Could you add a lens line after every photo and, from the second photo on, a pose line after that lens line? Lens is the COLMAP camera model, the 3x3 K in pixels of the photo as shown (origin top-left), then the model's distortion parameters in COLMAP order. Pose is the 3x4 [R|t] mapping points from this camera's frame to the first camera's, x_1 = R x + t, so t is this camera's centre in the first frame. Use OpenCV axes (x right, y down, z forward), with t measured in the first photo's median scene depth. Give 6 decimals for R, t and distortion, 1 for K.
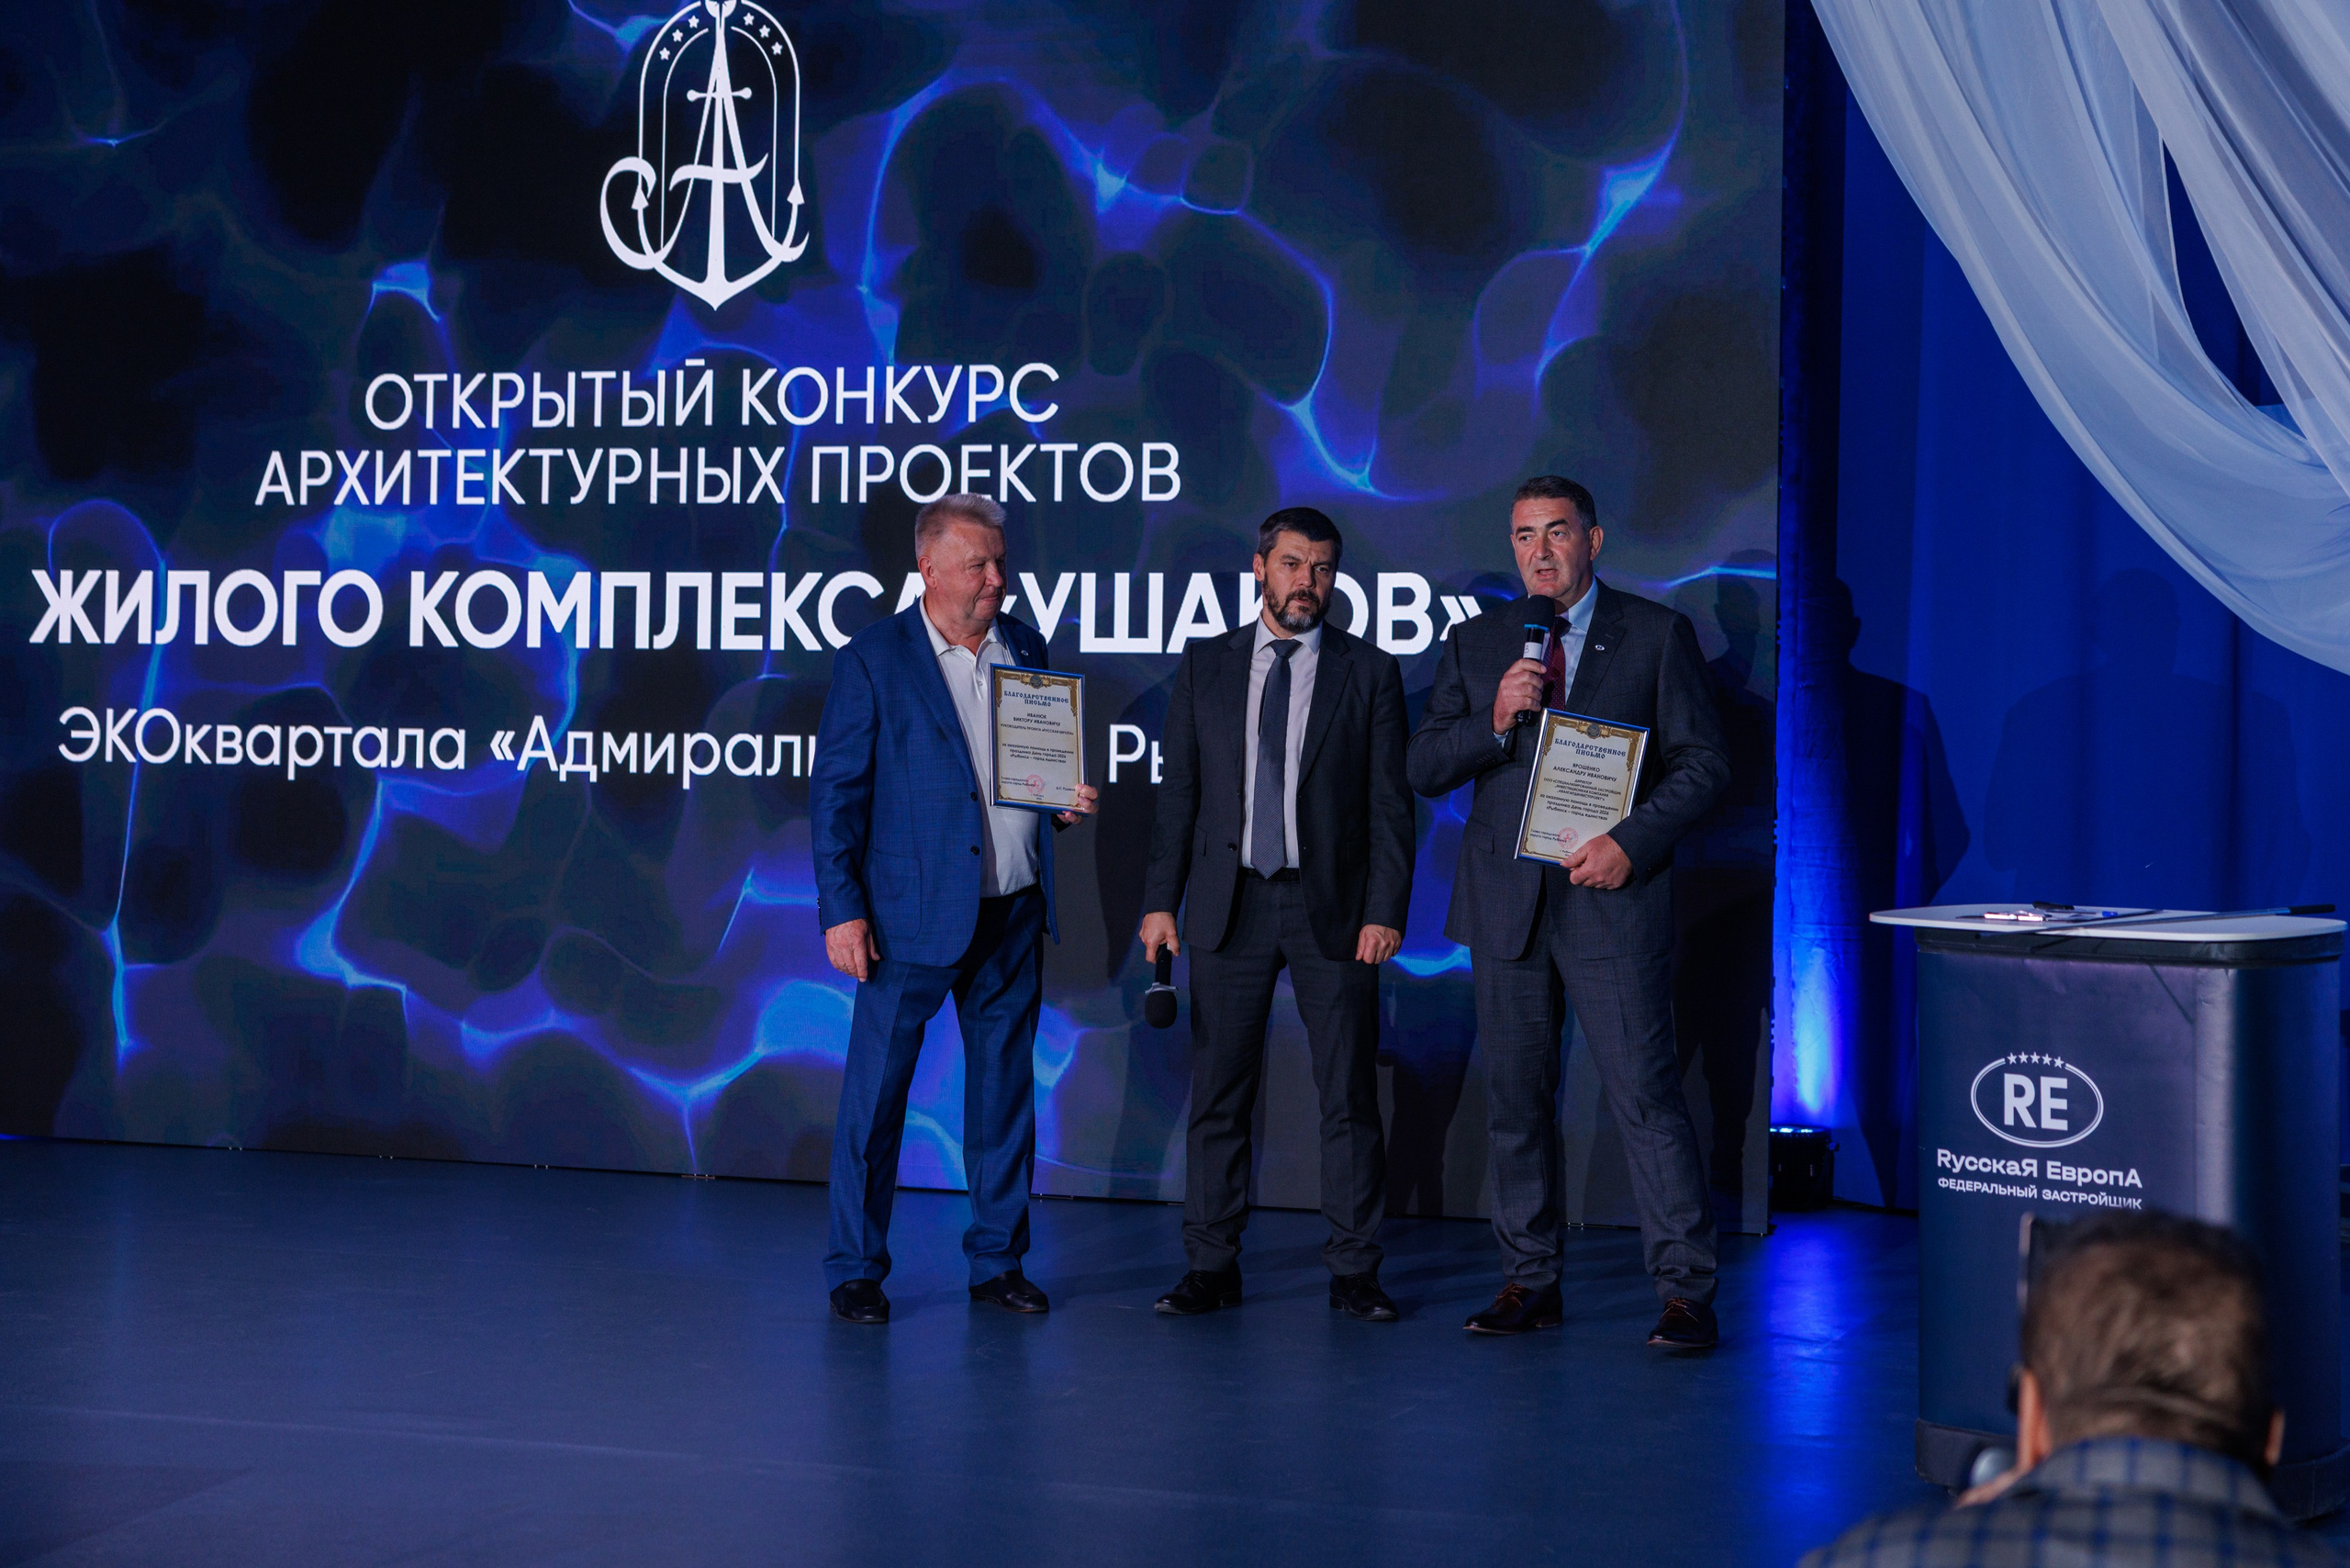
lens RADIAL K [[4362.3, 0, 1249.6], [0, 4362.3, 707.0], [0, 0, 1]] dist [0.032750, 0.074995]
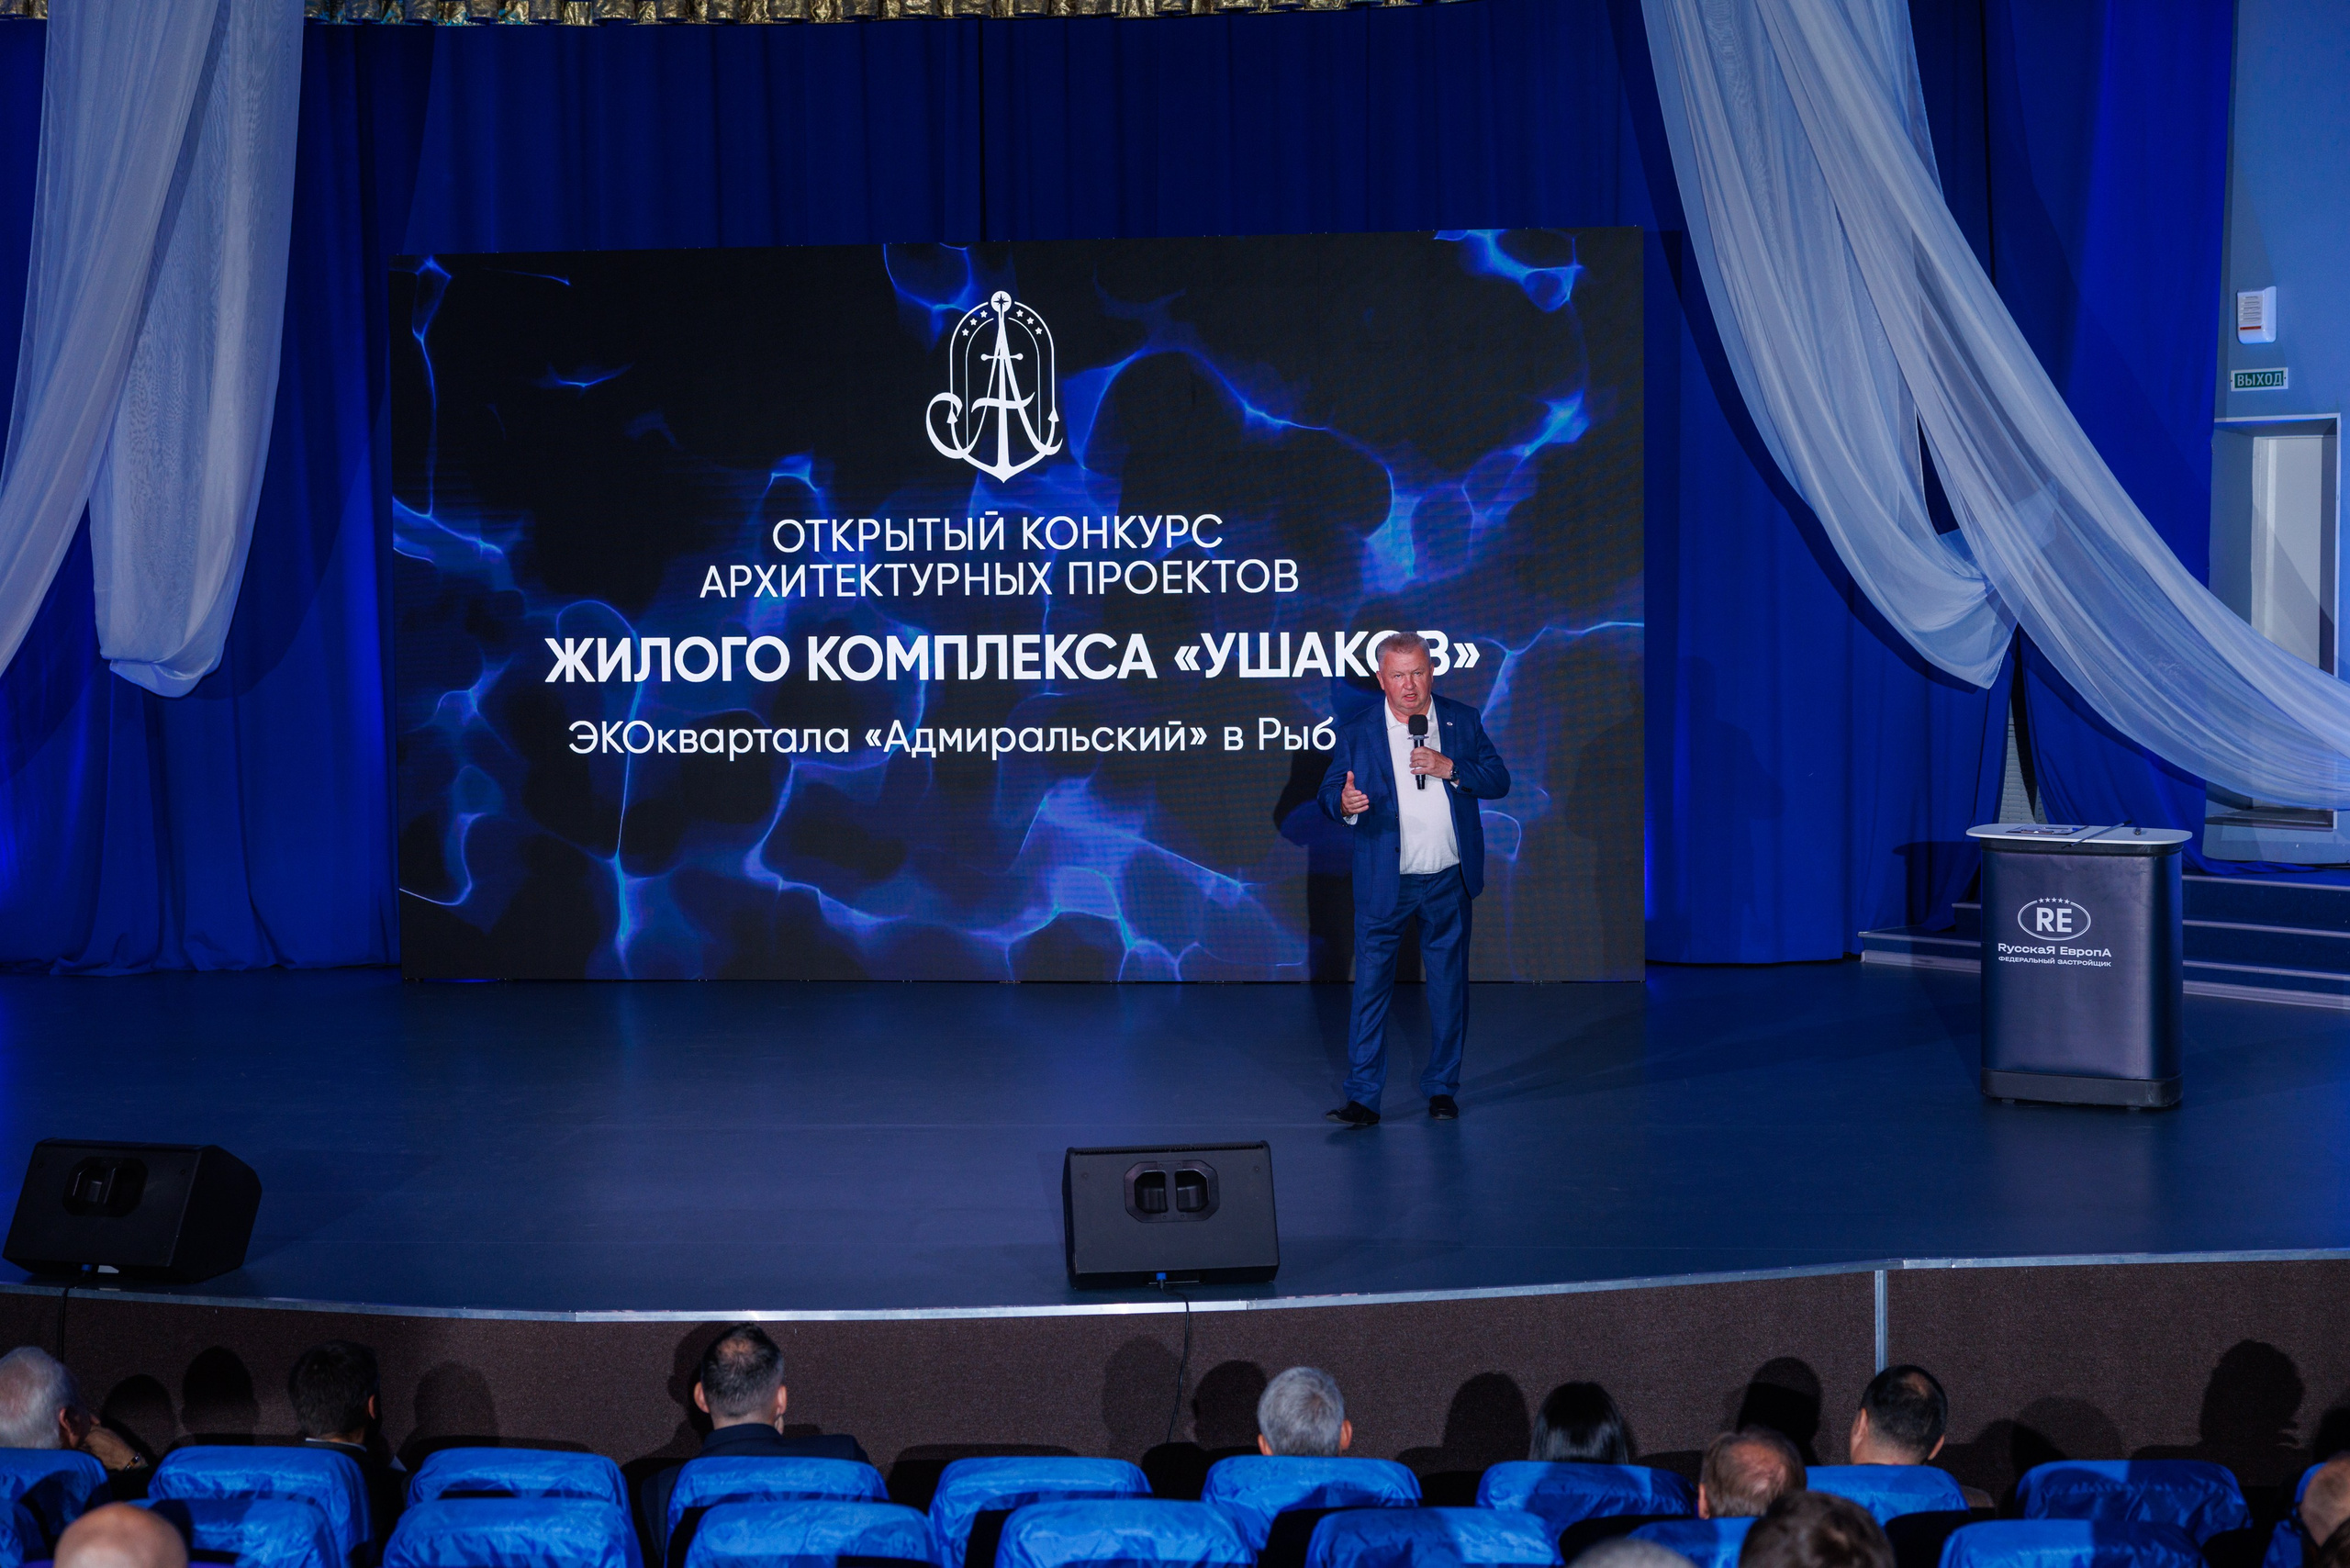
lens RADIAL K [[3278.5, 0, 1169.5], [0, 3278.5, 782.7], [0, 0, 1]] dist [0.003596, 0.069972]
pose [[0.964534, -0.042304, 0.260546, -0.402355], [0.024664, 0.997199, 0.070606, -0.062651], [-0.262803, -0.061676, 0.962876, -0.272809]]
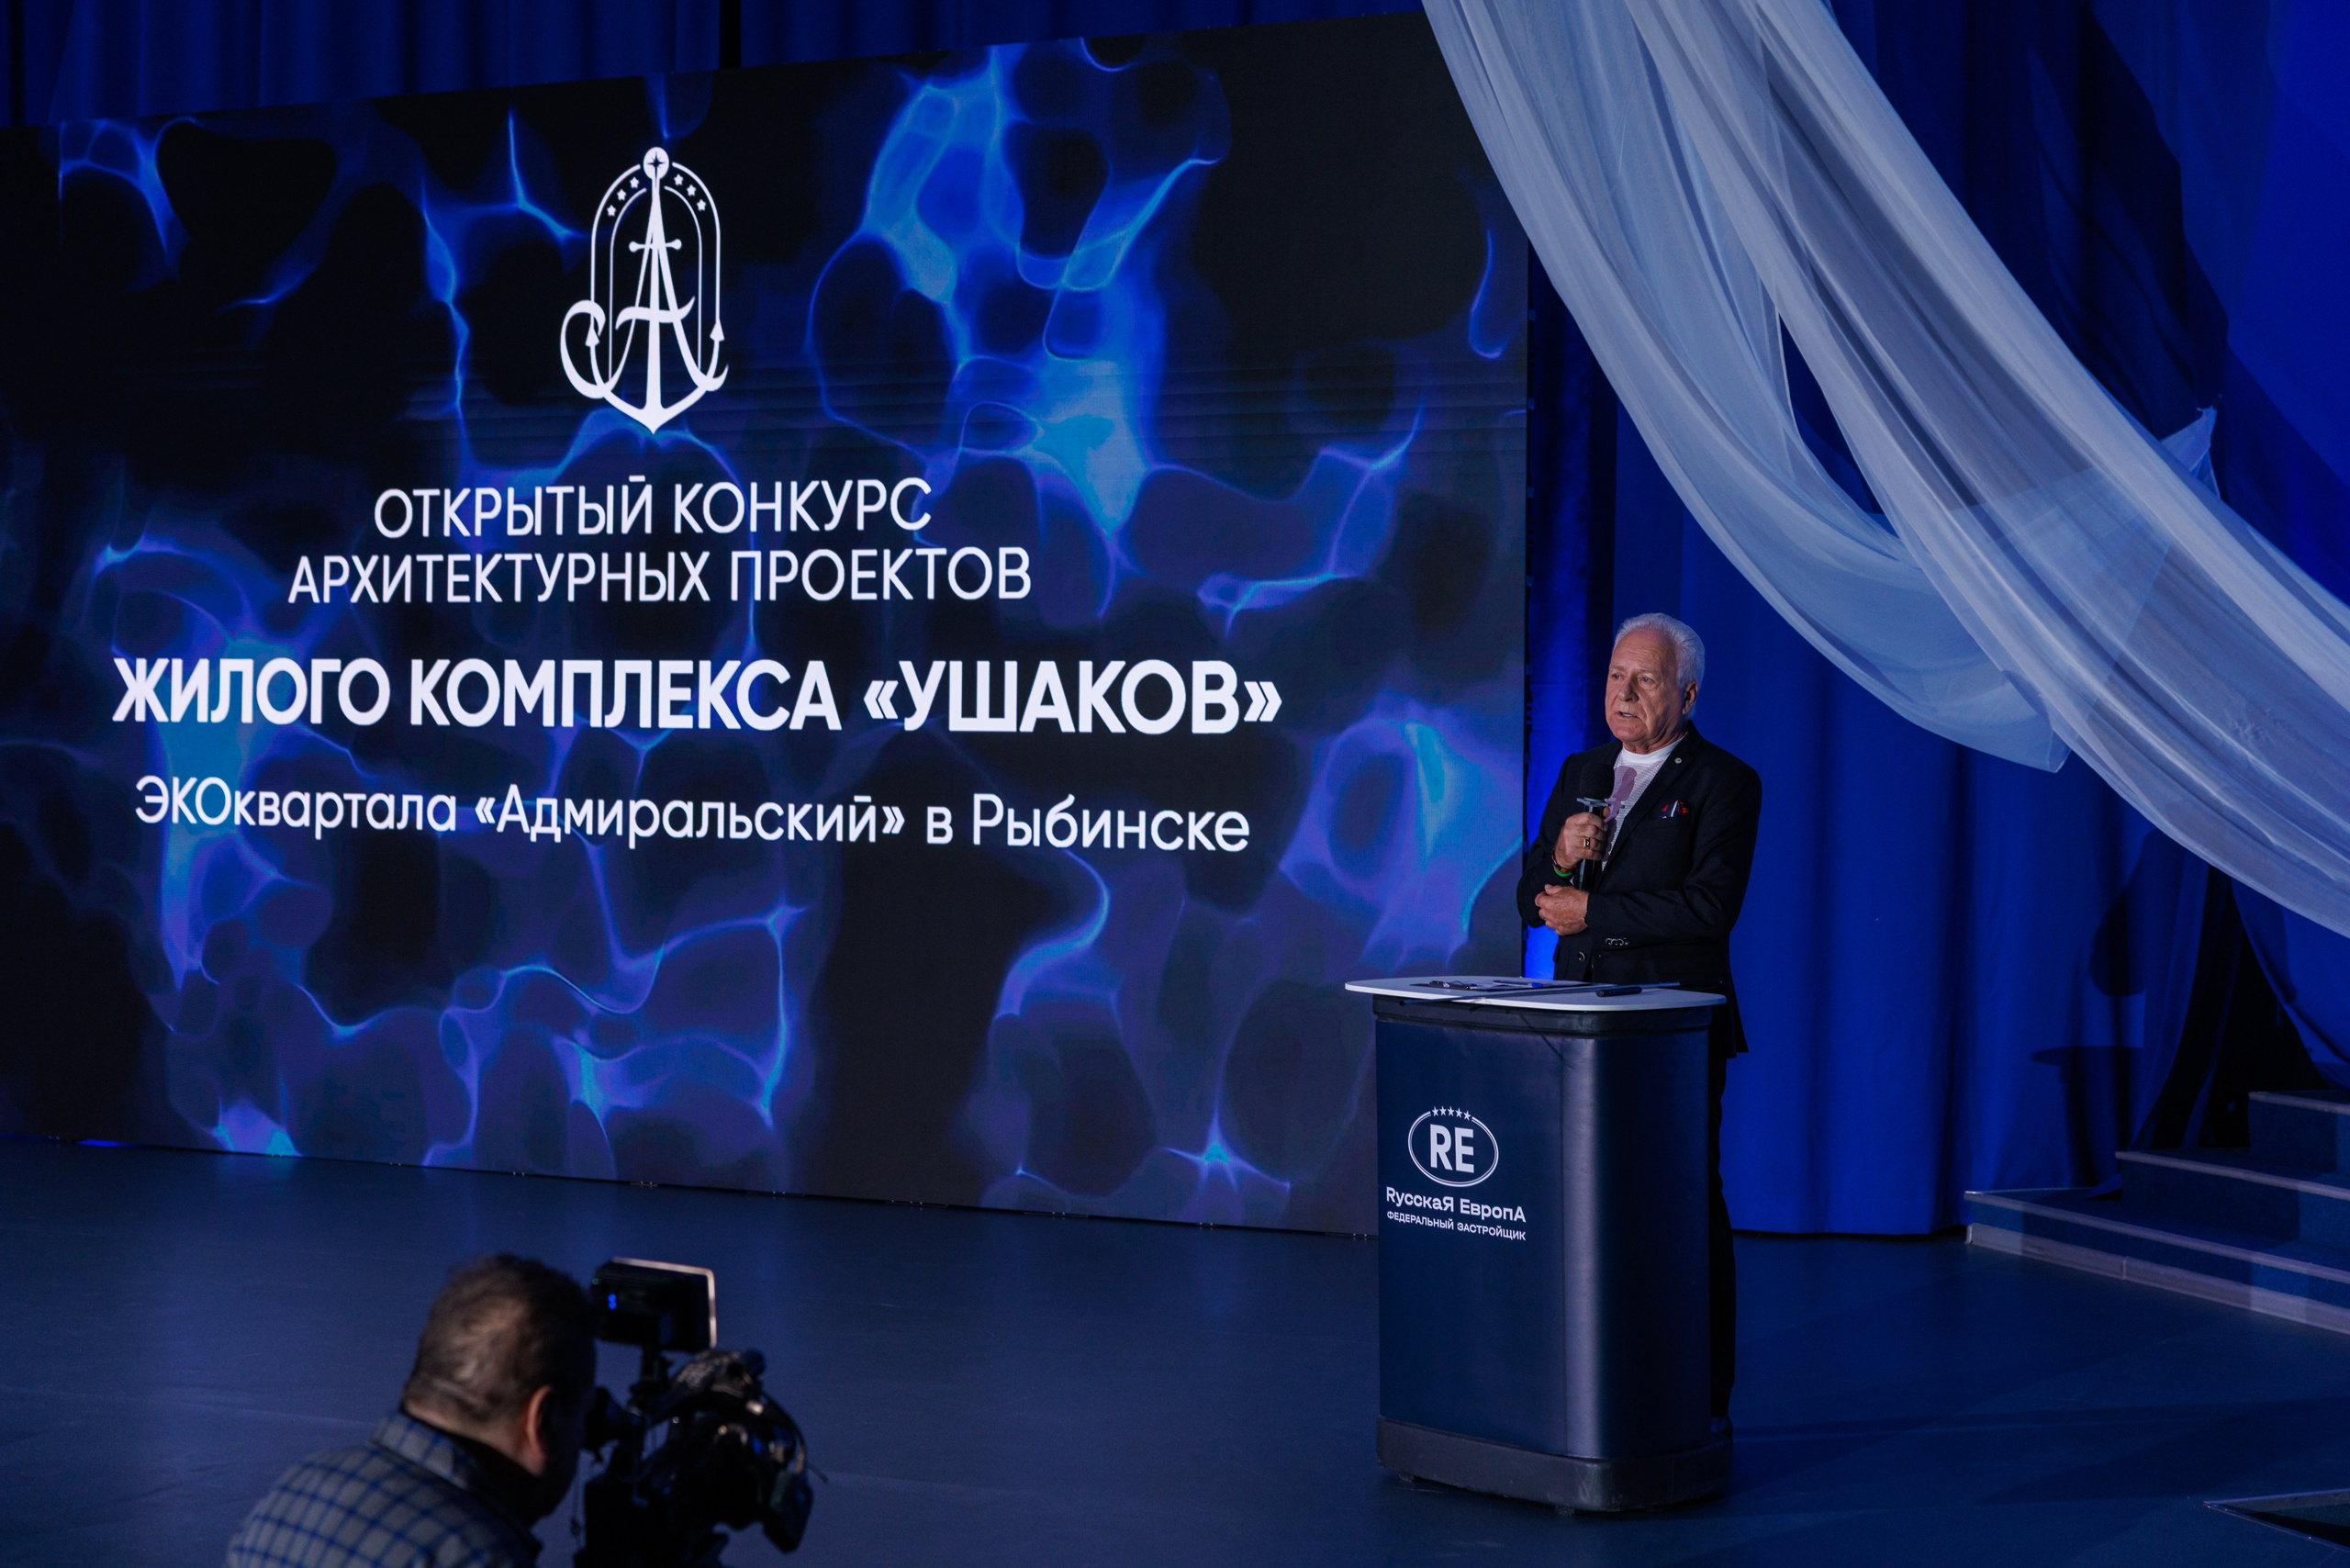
lens RADIAL K [[4189.6, 0, 1121.1], [0, 4189.6, 755.6], [0, 0, 1]] dist [0.022877, 0.017812]
pose [[0.991327, -0.005067, -0.131323, 0.145085], [0.006683, 0.999907, 0.011870, -0.018115], [0.131250, -0.012645, 0.991269, -0.081591]]
